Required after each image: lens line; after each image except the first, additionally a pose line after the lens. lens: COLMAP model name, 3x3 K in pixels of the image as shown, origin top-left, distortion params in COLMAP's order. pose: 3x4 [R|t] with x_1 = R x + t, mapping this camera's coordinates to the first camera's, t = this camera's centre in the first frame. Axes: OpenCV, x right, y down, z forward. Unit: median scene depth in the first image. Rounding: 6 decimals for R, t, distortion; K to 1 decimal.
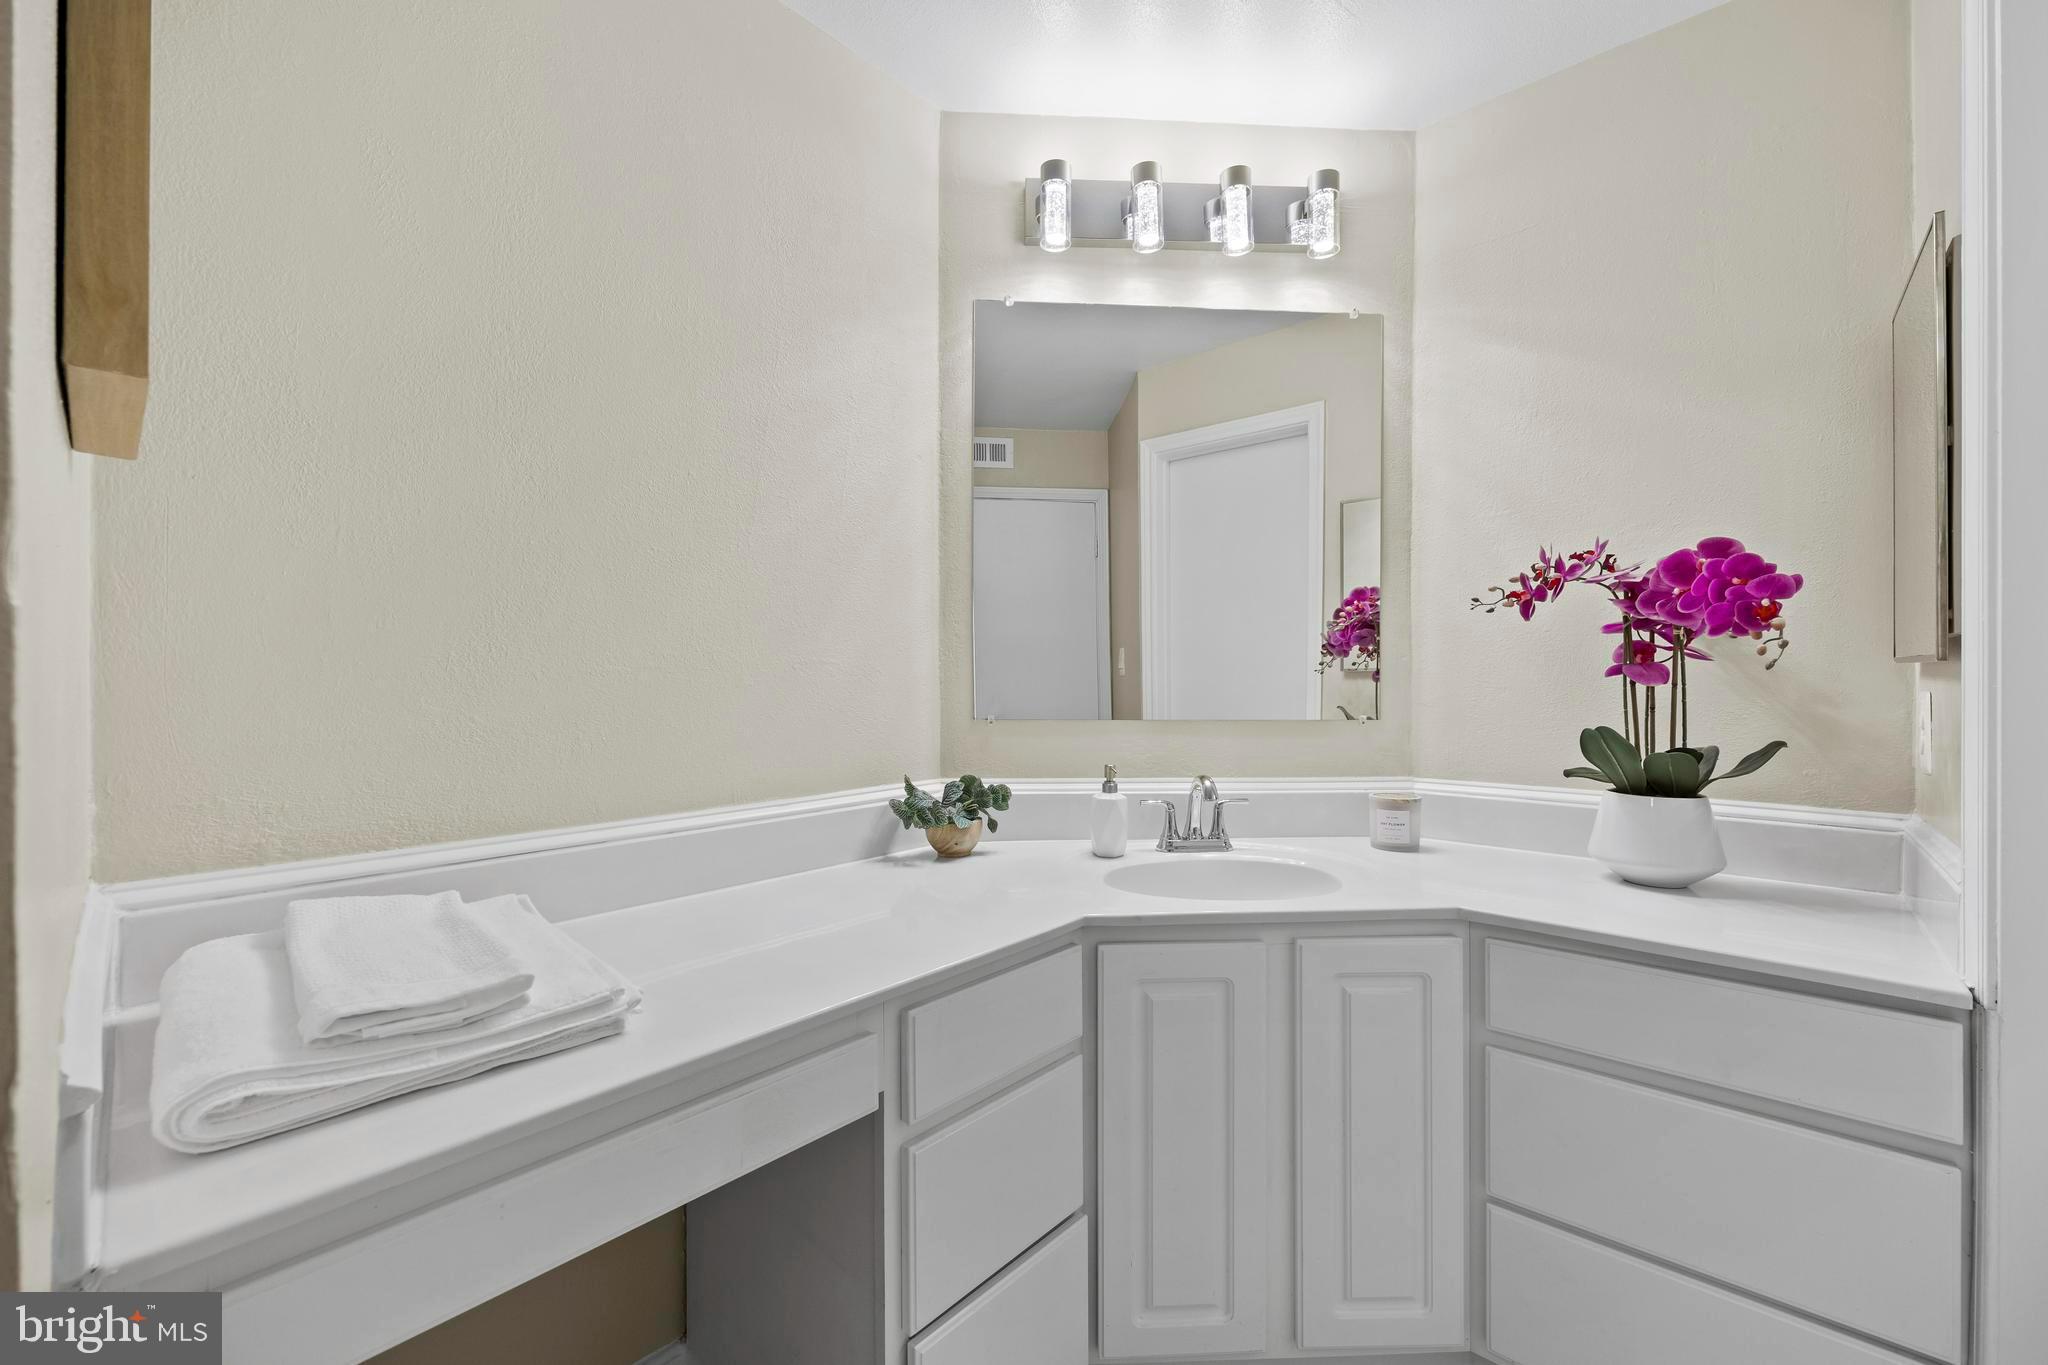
lens RADIAL K [[818.4, 0, 1027.1], [0, 818.4, 680.3], [0, 0, 1]] dist [-0.002386, 0.000762]
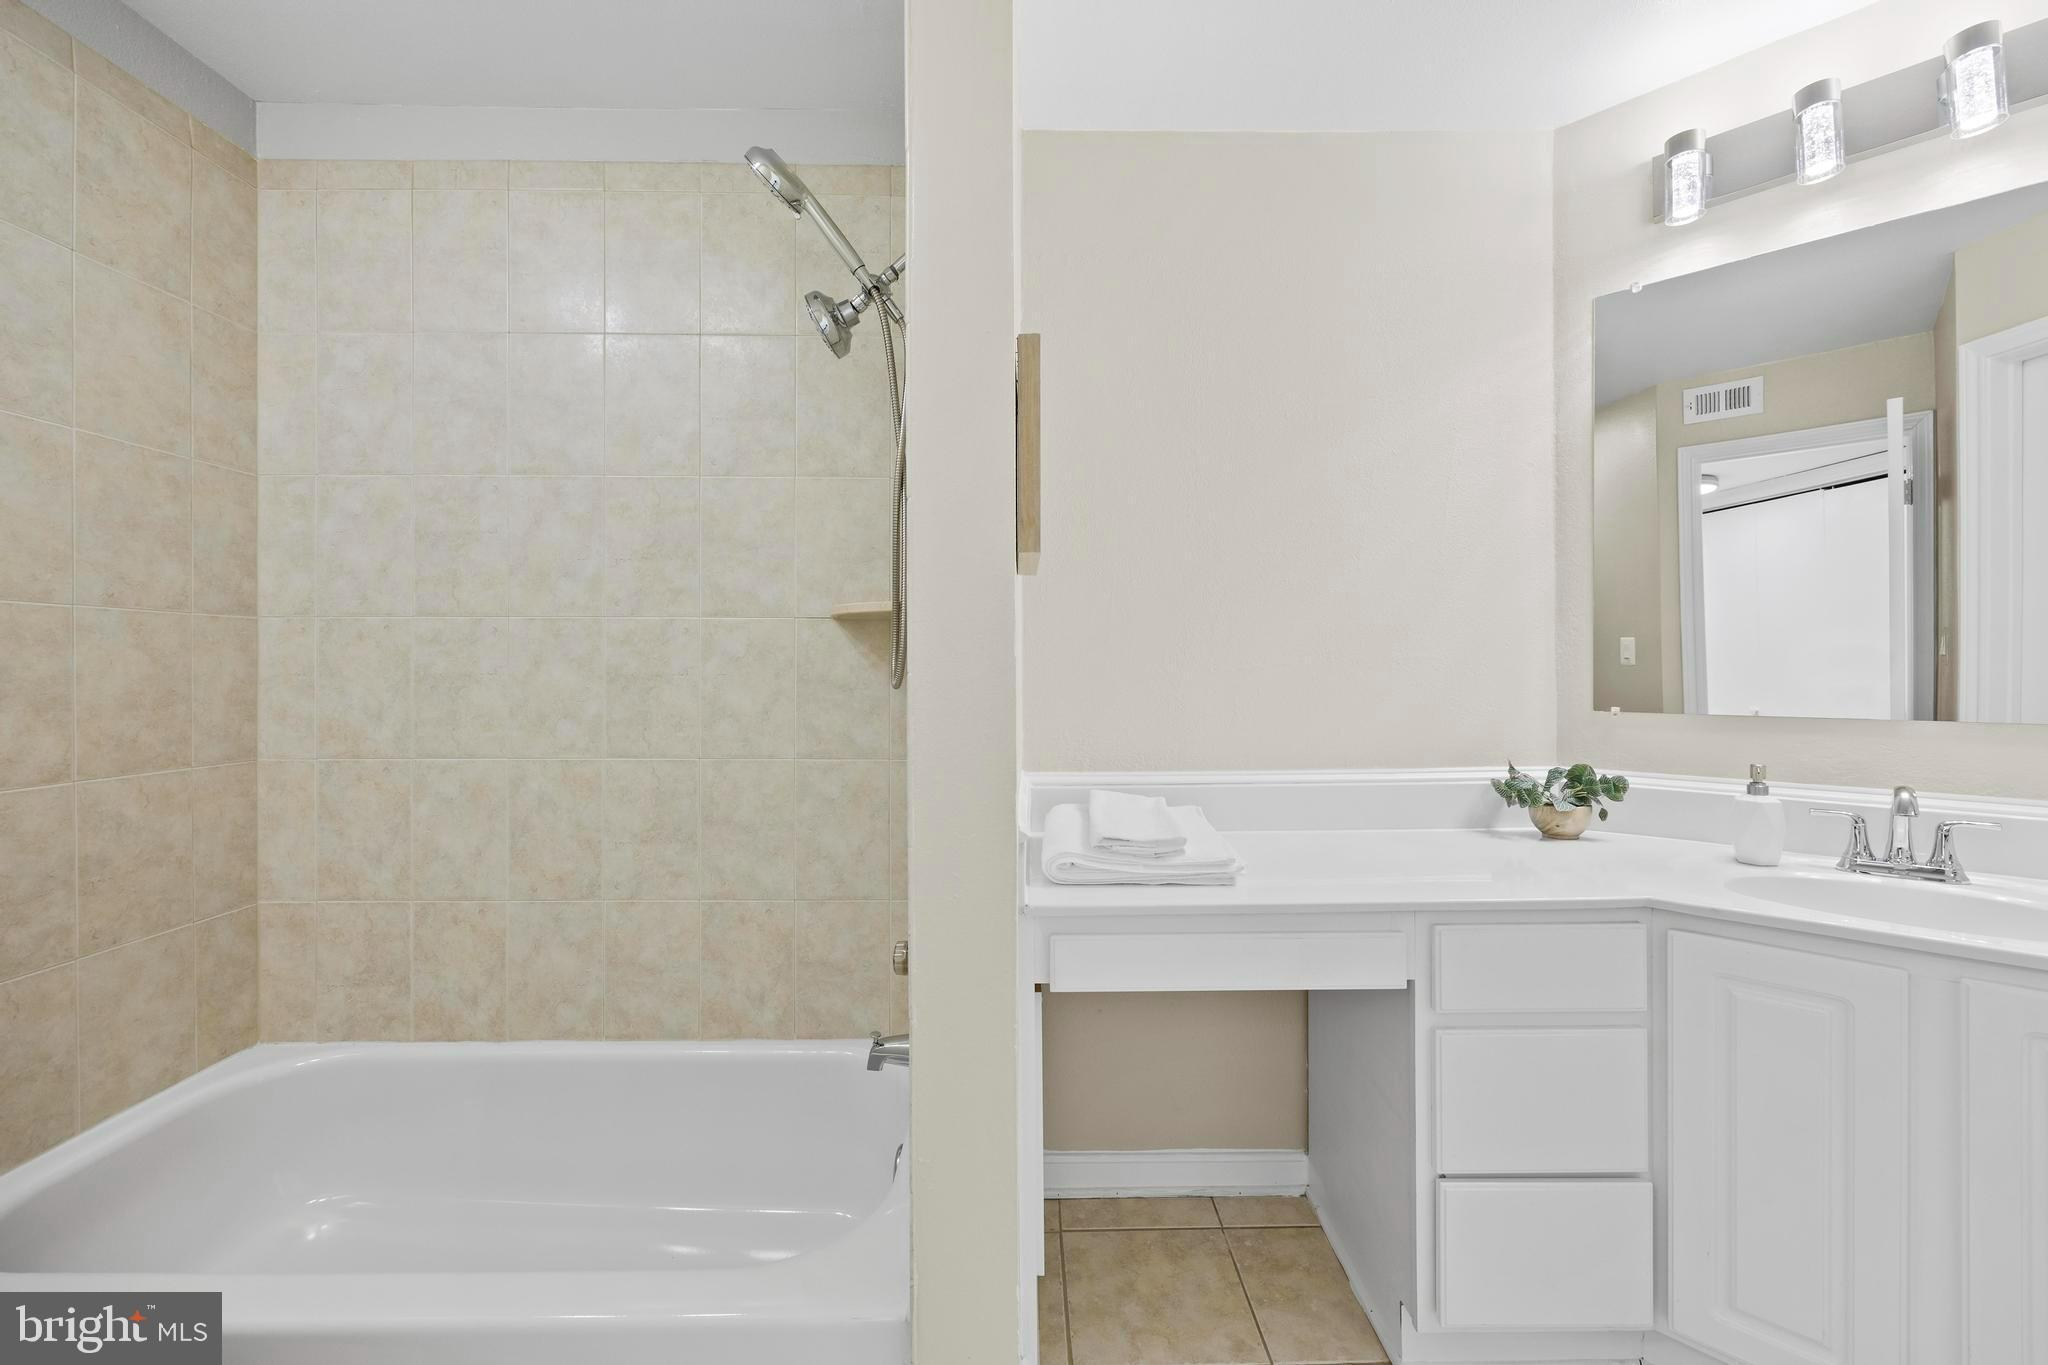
lens RADIAL K [[931.4, 0, 1029.1], [0, 931.4, 678.4], [0, 0, 1]] dist [0.001010, 0.000032]
pose [[0.671367, 0.002918, -0.741119, 0.335374], [0.002694, 0.999976, 0.006378, -0.002376], [0.741120, -0.006278, 0.671343, -0.310733]]
